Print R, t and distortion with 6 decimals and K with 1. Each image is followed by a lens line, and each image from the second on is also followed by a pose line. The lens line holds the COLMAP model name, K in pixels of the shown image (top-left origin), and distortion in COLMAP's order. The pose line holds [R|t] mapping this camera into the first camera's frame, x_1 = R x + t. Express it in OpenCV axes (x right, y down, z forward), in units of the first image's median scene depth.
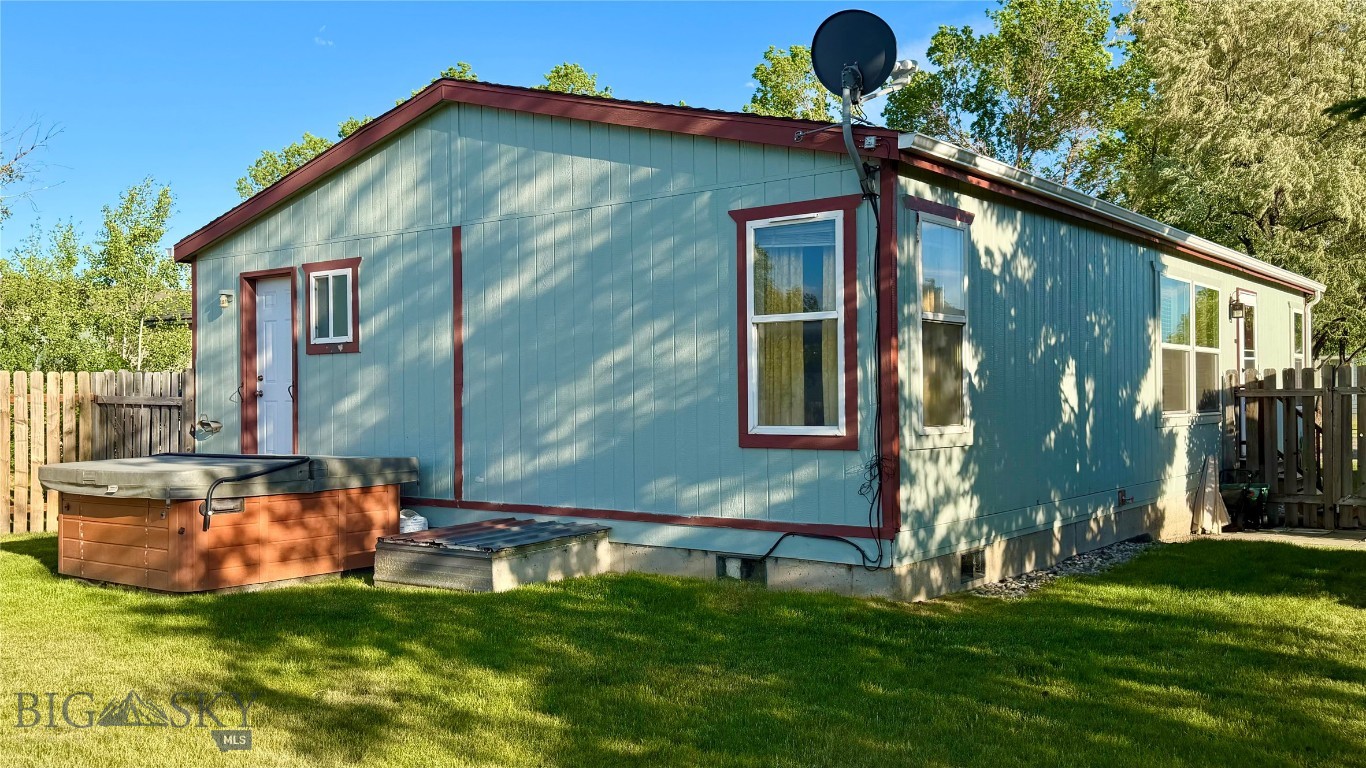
lens RADIAL K [[1066.3, 0, 708.3], [0, 1066.3, 381.3], [0, 0, 1]] dist [0.183166, -0.398365]
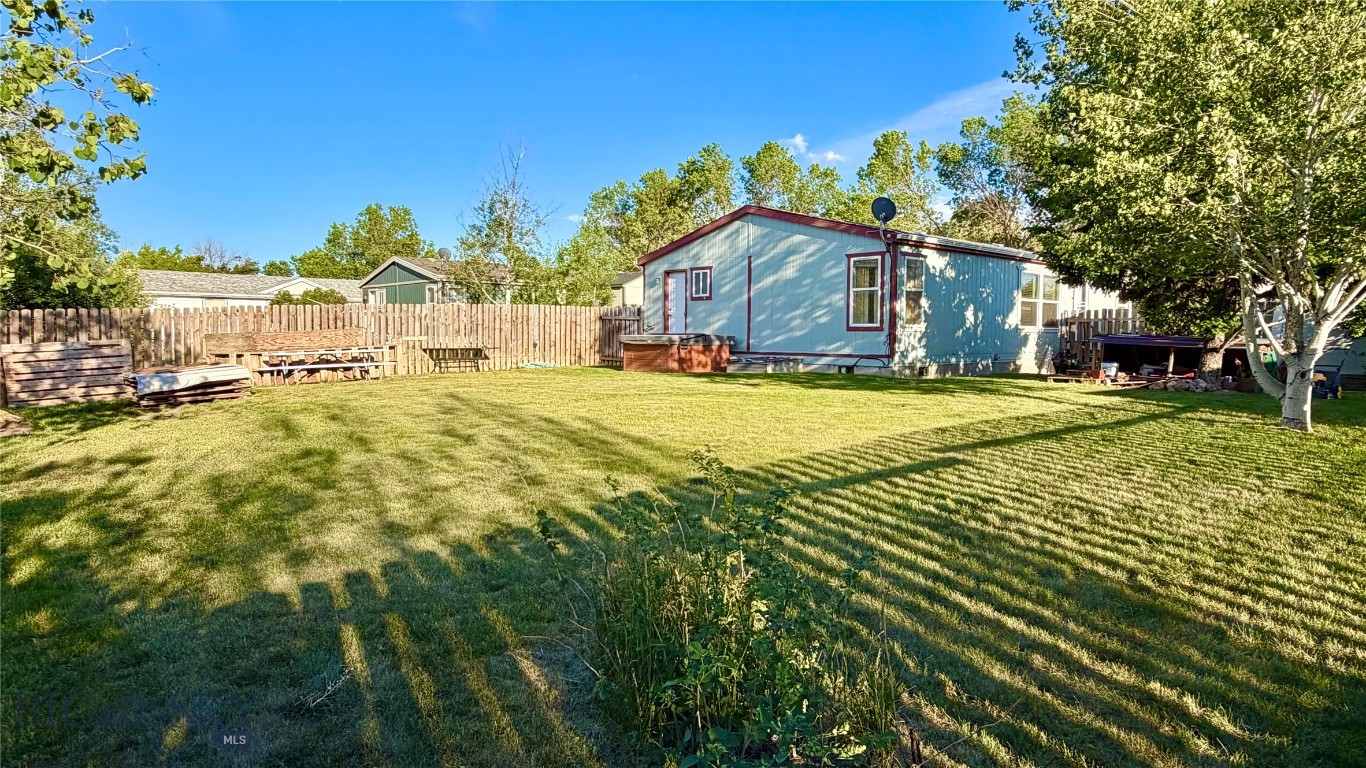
lens RADIAL K [[873.8, 0, 683.0], [0, 873.8, 384.0], [0, 0, 1]] dist [0.003239, 0.000312]
pose [[0.982153, 0.025662, -0.186325, 0.034451], [-0.013935, 0.997854, 0.063976, 0.051758], [0.187567, -0.060238, 0.980403, -1.382690]]
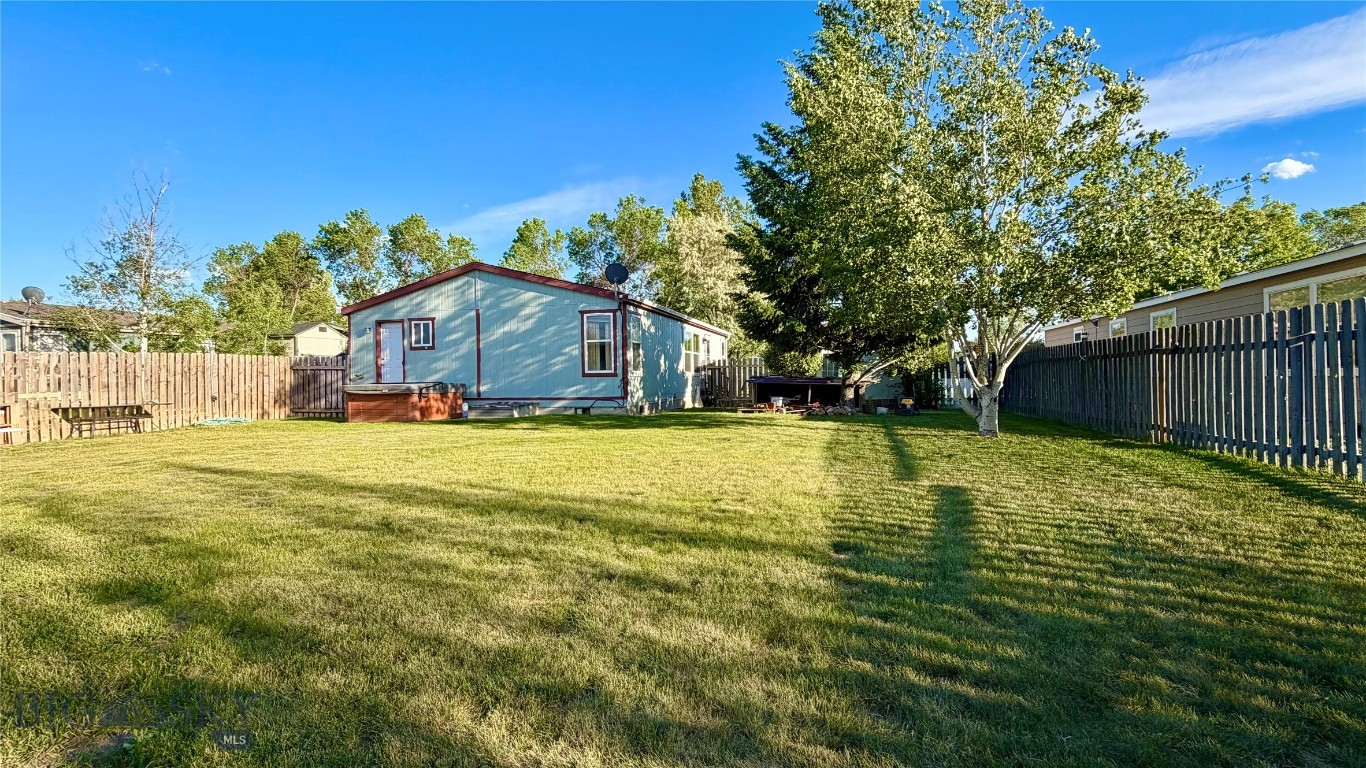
lens RADIAL K [[642.7, 0, 682.8], [0, 642.7, 386.9], [0, 0, 1]] dist [-0.000991, 0.000757]
pose [[0.913471, -0.008132, 0.406822, -0.465391], [0.003127, 0.999911, 0.012967, 0.059214], [-0.406891, -0.010573, 0.913416, -0.949843]]
